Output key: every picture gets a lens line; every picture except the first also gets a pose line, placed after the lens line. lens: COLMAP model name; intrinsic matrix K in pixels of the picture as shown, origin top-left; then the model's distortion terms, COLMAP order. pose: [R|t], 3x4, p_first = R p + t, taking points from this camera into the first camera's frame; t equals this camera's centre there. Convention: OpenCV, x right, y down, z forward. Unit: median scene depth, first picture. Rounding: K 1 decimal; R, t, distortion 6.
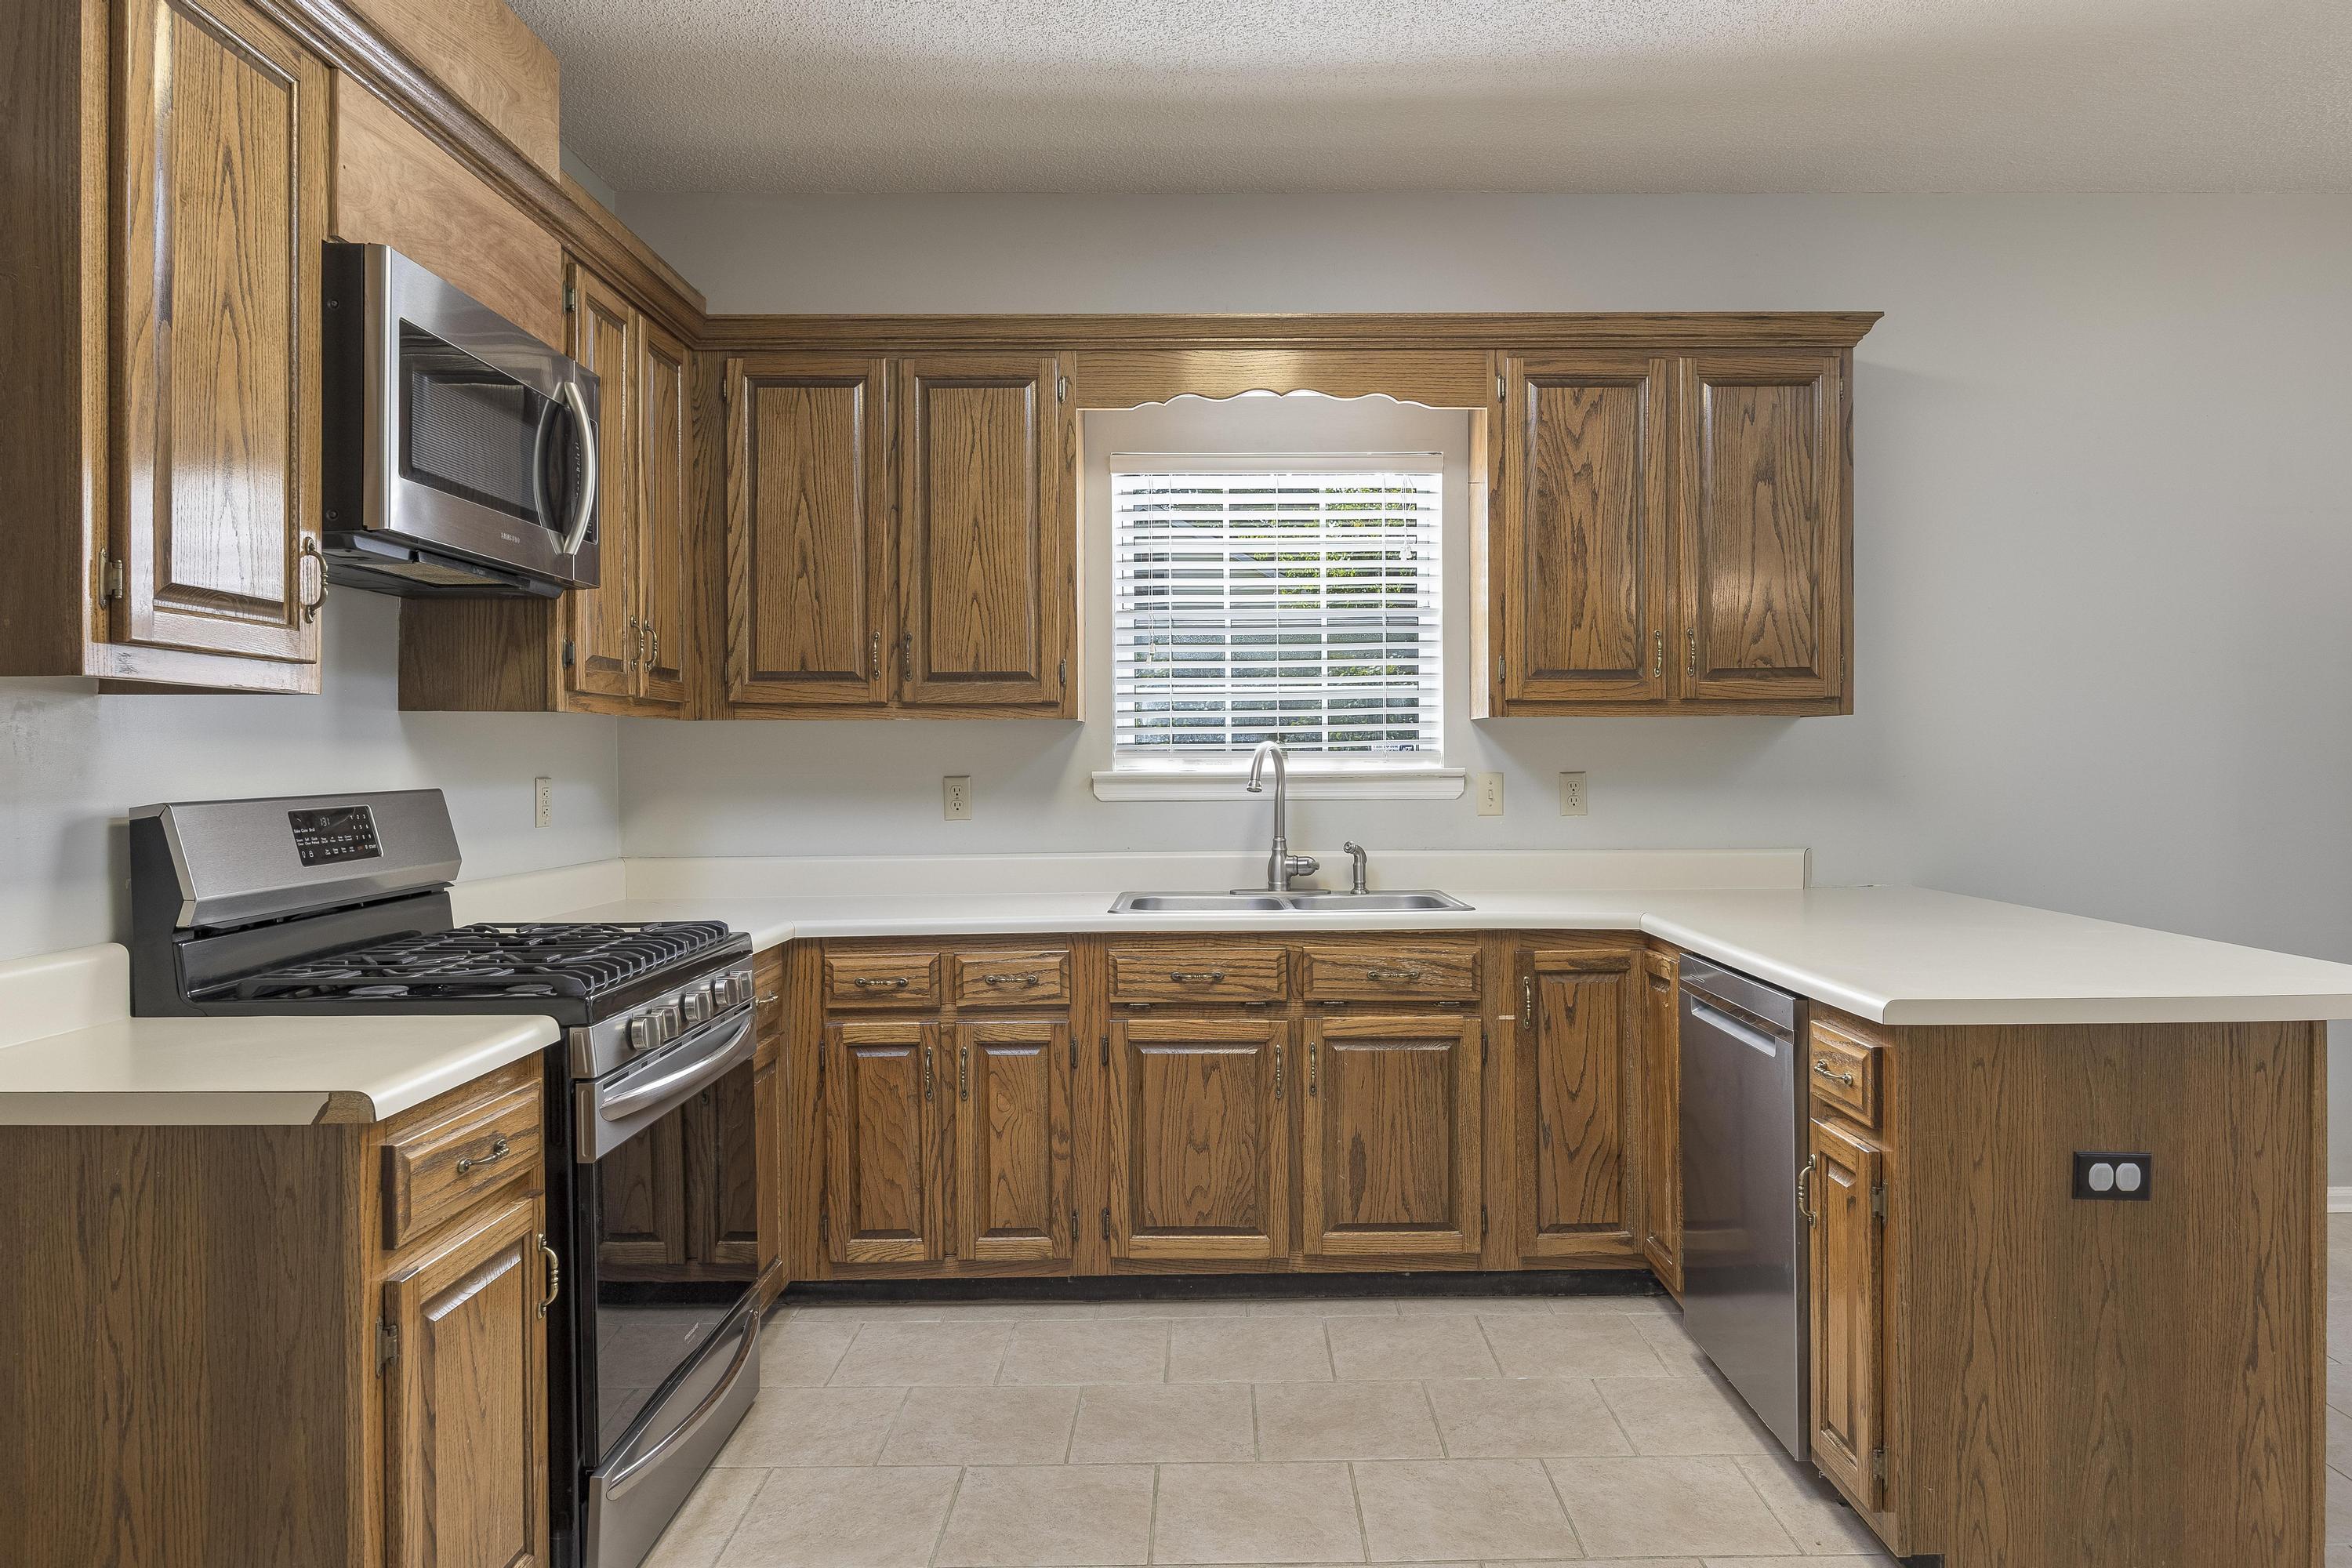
lens RADIAL K [[1524.8, 0, 1176.7], [0, 1524.8, 773.5], [0, 0, 1]] dist [-0.001457, -0.004068]
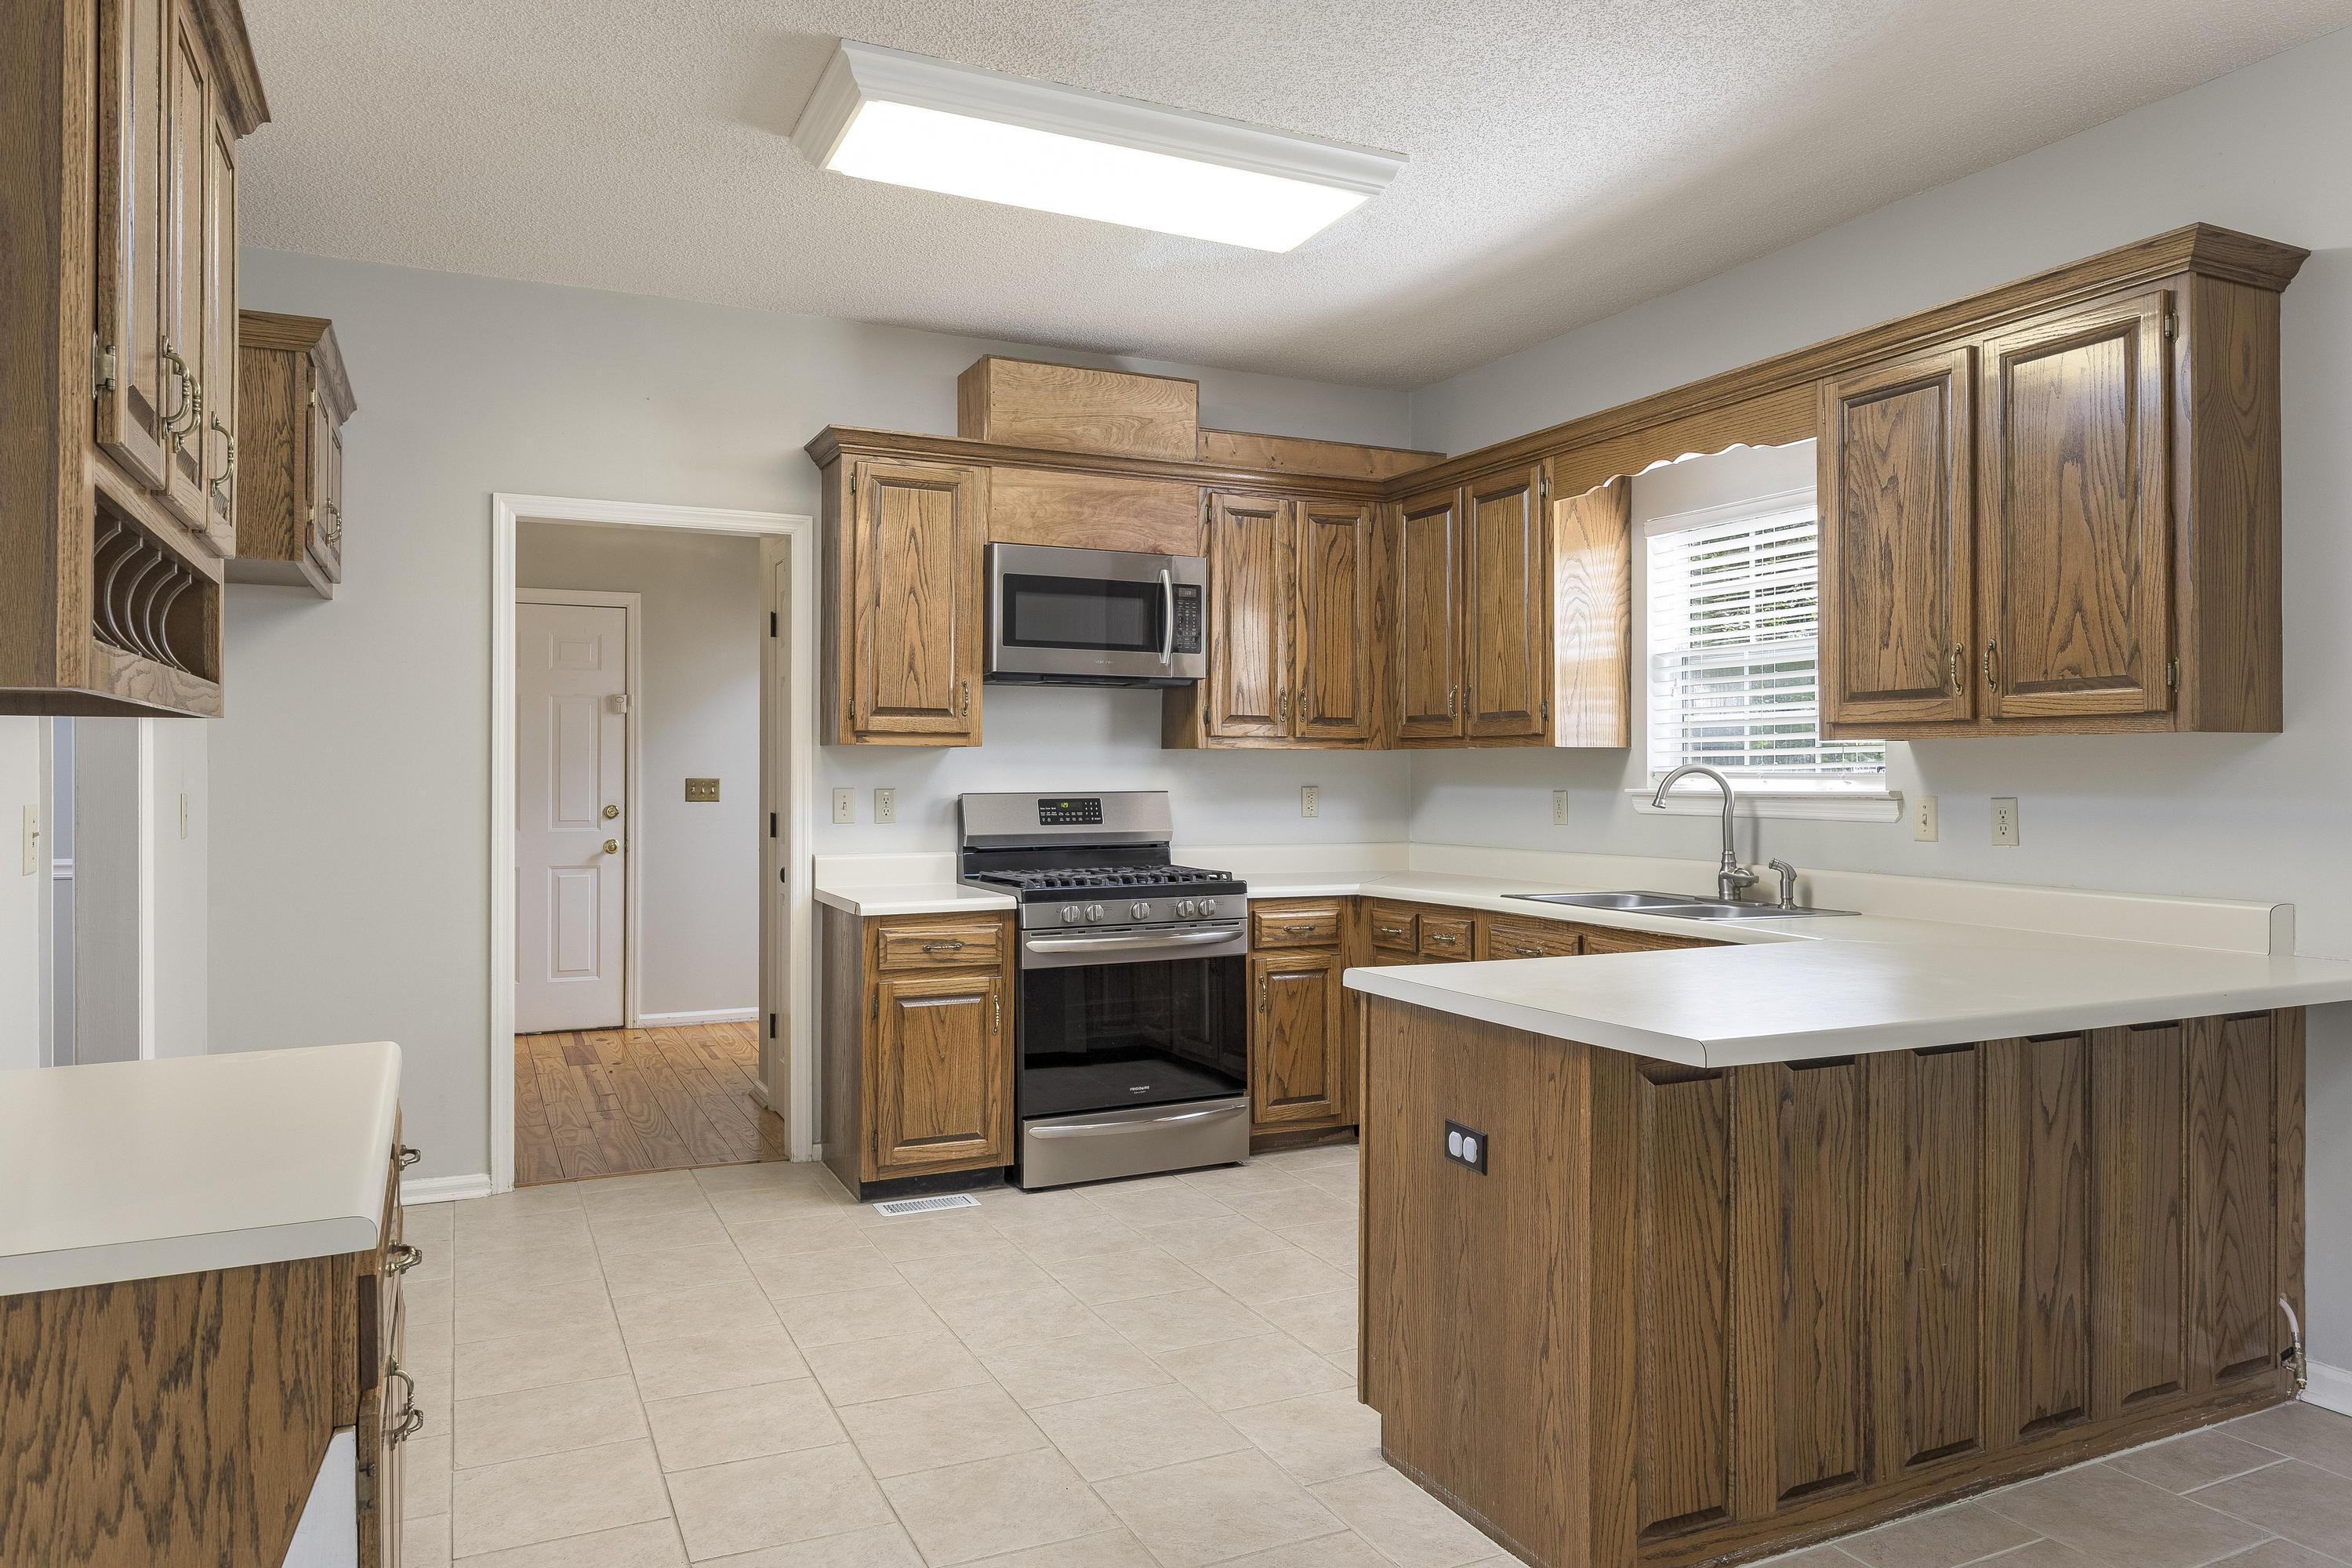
lens RADIAL K [[1524.8, 0, 1175.5], [0, 1524.8, 776.3], [0, 0, 1]] dist [-0.001457, -0.004068]
pose [[0.415147, 0.008770, -0.909712, 0.960537], [-0.013222, 0.999906, 0.003606, -0.011412], [0.909658, 0.010531, 0.415224, 0.191379]]
